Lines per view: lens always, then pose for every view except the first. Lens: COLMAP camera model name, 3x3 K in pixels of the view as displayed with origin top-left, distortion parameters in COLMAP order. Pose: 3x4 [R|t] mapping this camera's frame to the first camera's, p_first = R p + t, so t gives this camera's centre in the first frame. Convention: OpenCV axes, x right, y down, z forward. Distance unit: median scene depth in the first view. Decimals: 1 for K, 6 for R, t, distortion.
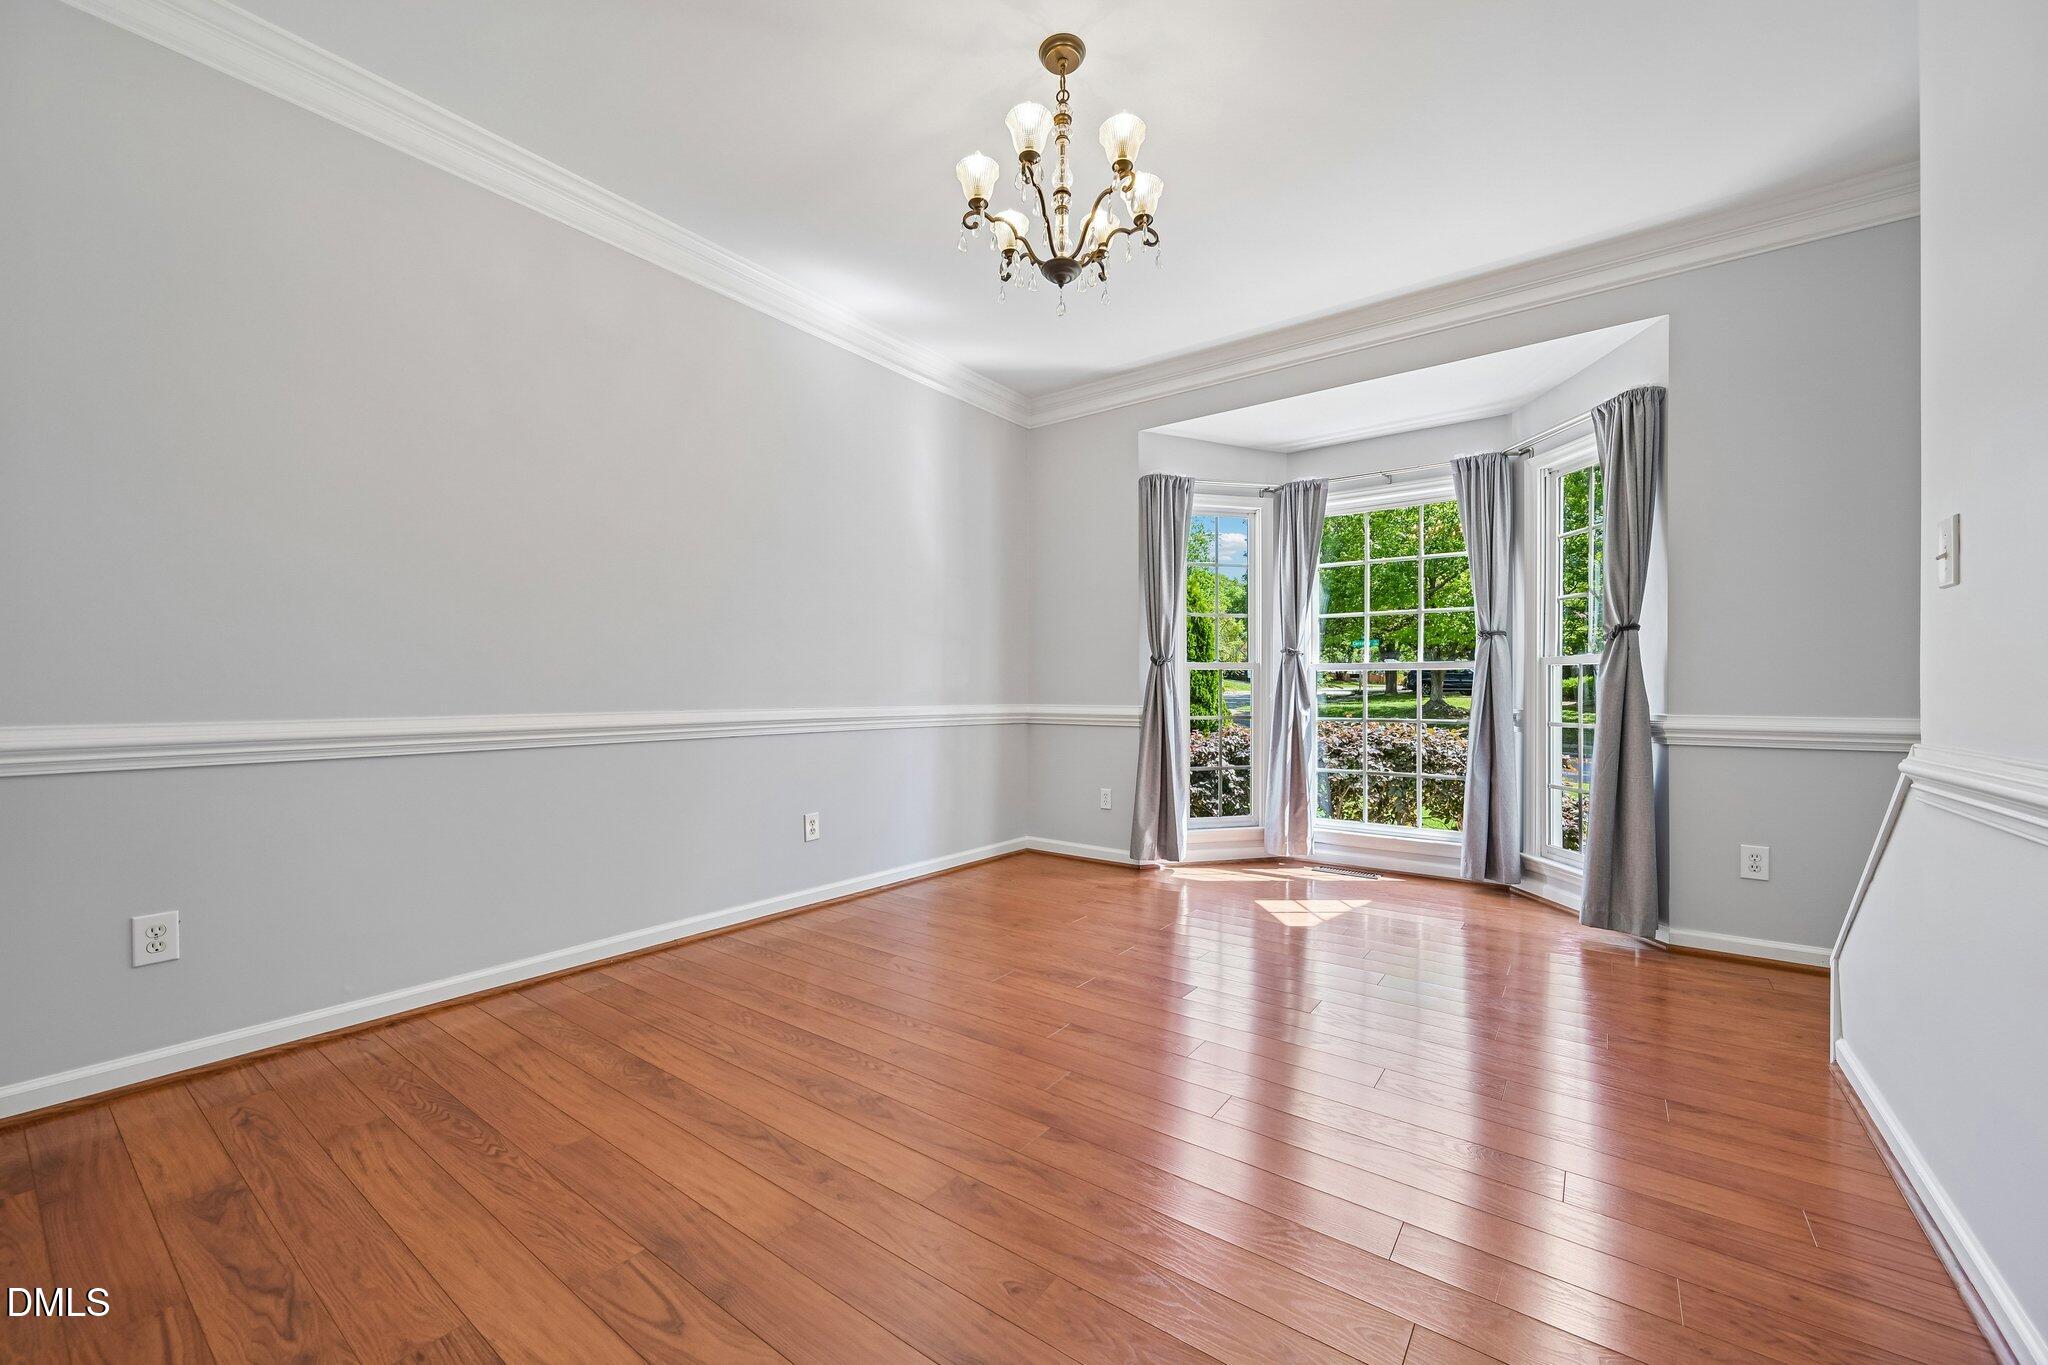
lens RADIAL K [[800.1, 0, 1022.4], [0, 800.1, 684.2], [0, 0, 1]] dist [-0.003489, -0.000708]
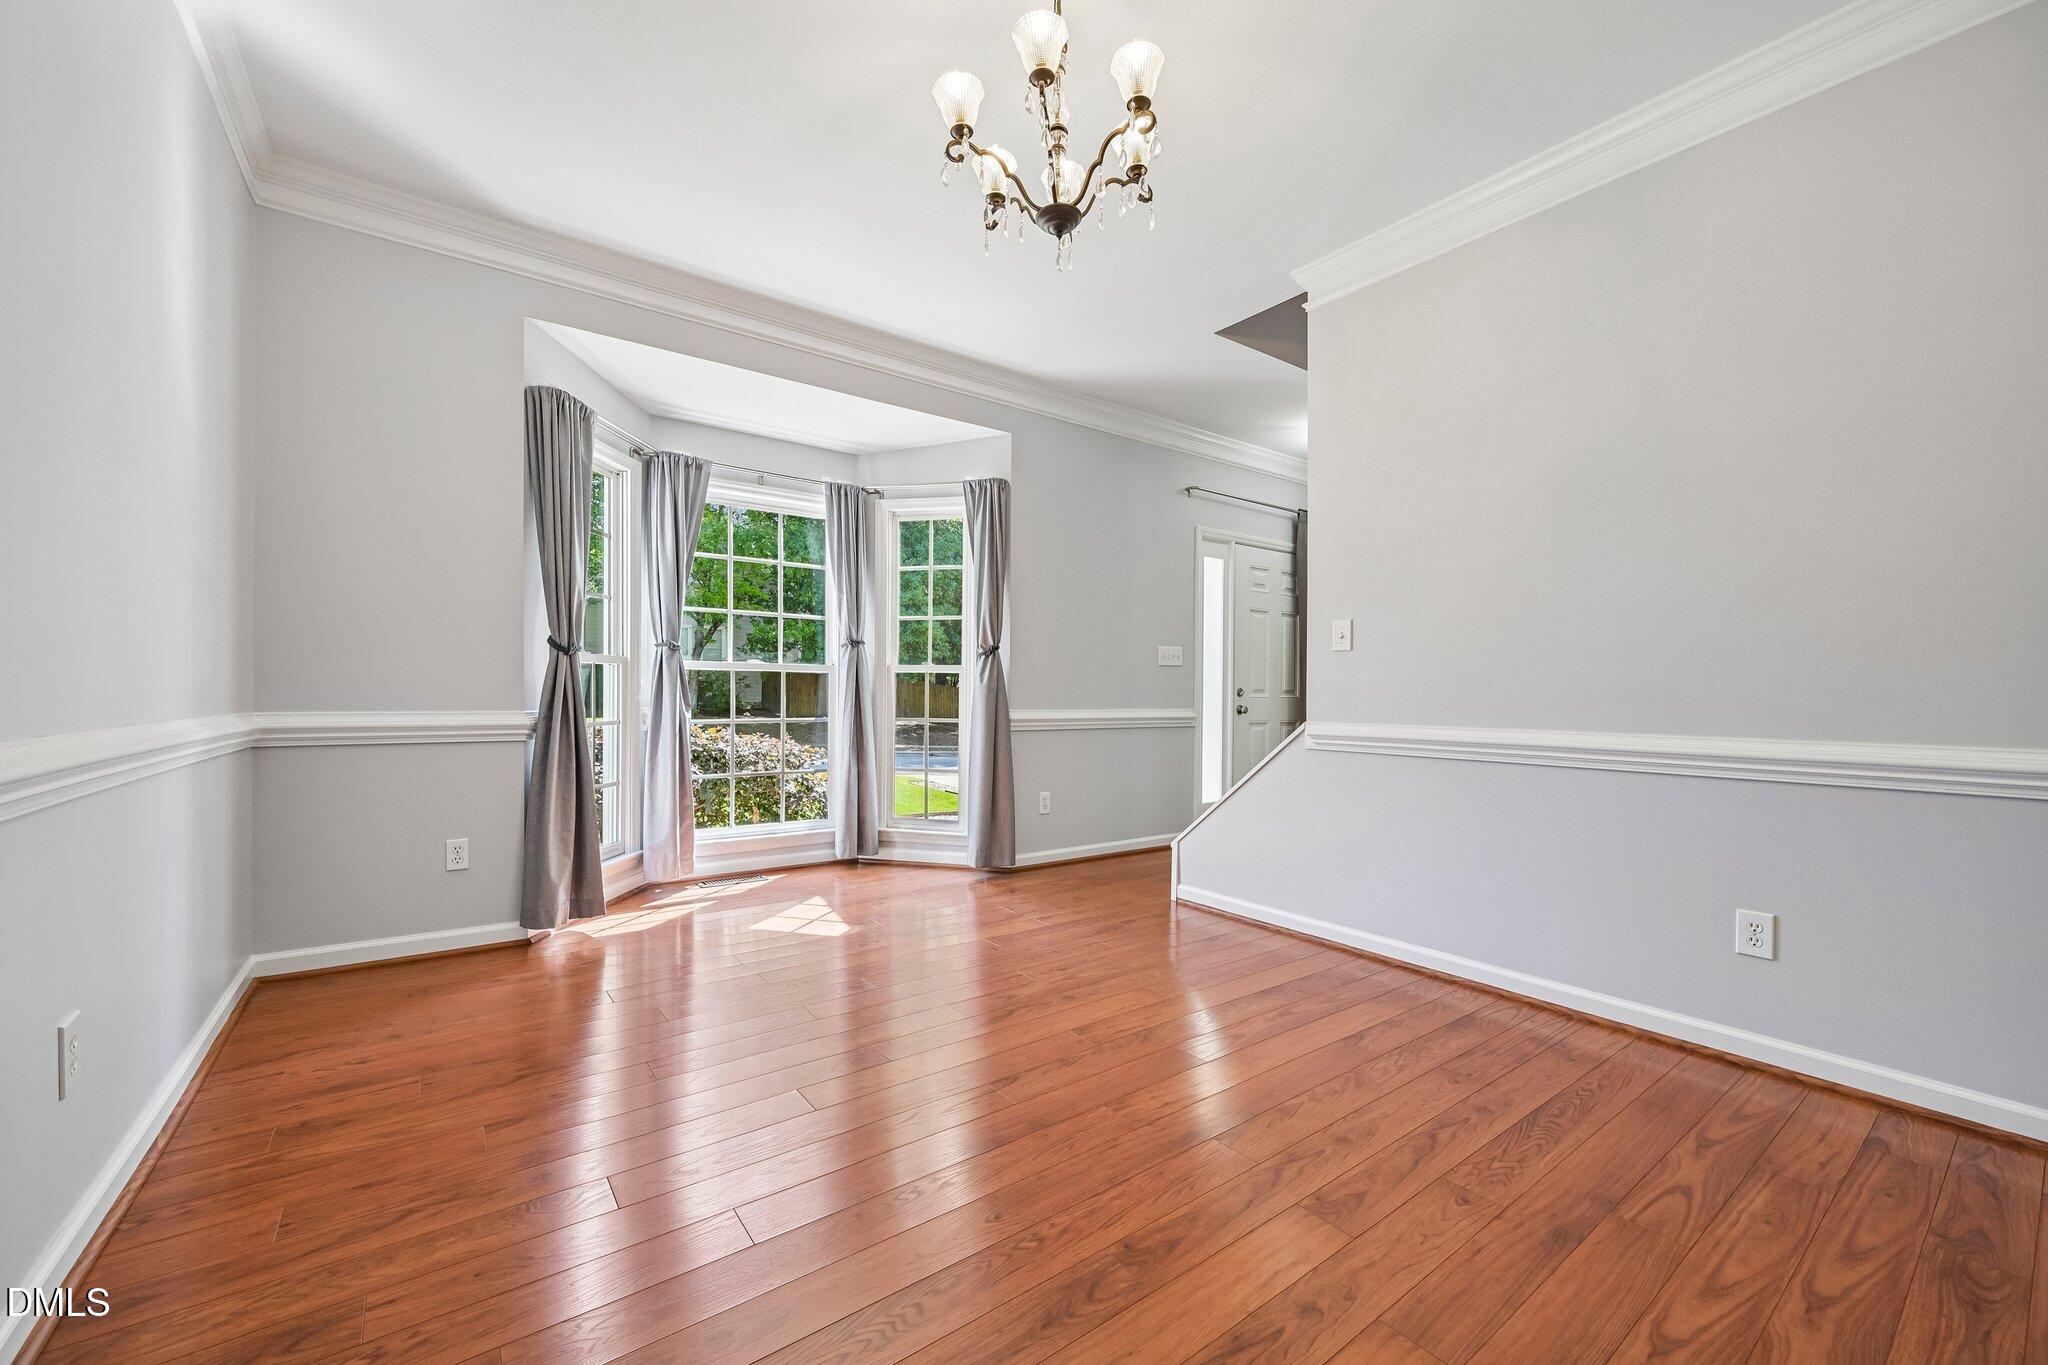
lens RADIAL K [[800.1, 0, 1020.4], [0, 800.1, 698.1], [0, 0, 1]] dist [-0.003489, -0.000708]
pose [[0.290785, -0.002827, 0.956784, -0.439598], [-0.015983, 0.999842, 0.007811, 0.003514], [-0.956655, -0.017564, 0.290694, 0.427022]]
